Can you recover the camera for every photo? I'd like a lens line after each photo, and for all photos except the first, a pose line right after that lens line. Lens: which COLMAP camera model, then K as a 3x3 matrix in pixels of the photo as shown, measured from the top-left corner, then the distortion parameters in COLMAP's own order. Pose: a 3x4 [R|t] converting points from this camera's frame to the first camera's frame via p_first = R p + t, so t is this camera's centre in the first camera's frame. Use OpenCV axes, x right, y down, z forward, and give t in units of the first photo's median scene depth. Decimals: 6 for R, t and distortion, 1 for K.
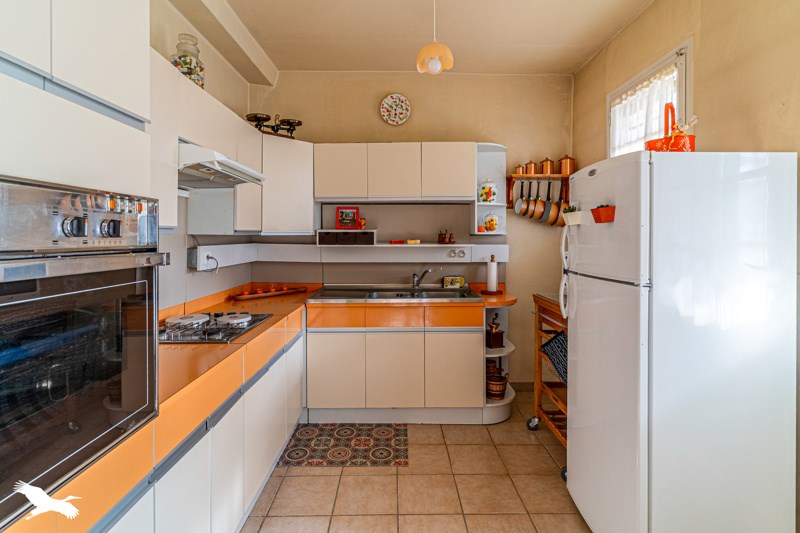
lens RADIAL K [[397.6, 0, 394.6], [0, 397.6, 244.4], [0, 0, 1]] dist [-0.001570, -0.000038]
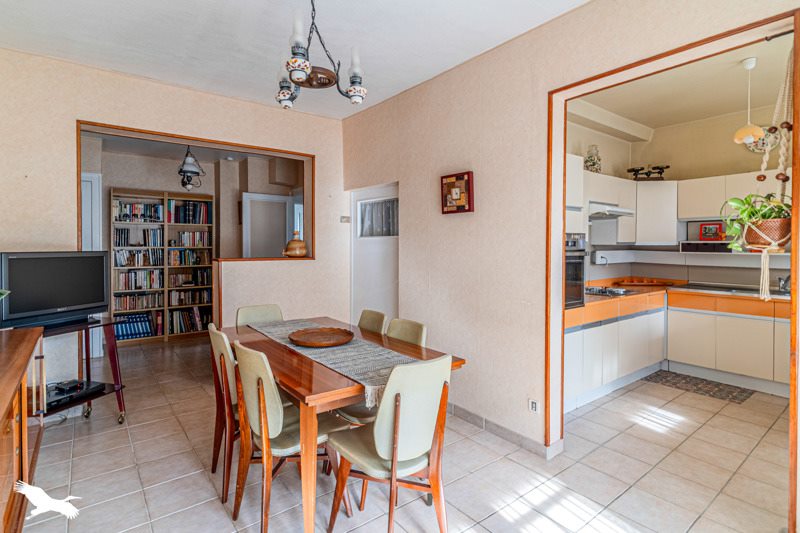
lens RADIAL K [[397.6, 0, 394.6], [0, 397.6, 244.4], [0, 0, 1]] dist [-0.001570, -0.000038]
pose [[0.608303, 0.002274, -0.793702, 0.312043], [-0.018483, 0.999765, -0.011301, 0.009319], [0.793490, 0.021544, 0.608202, -0.674993]]
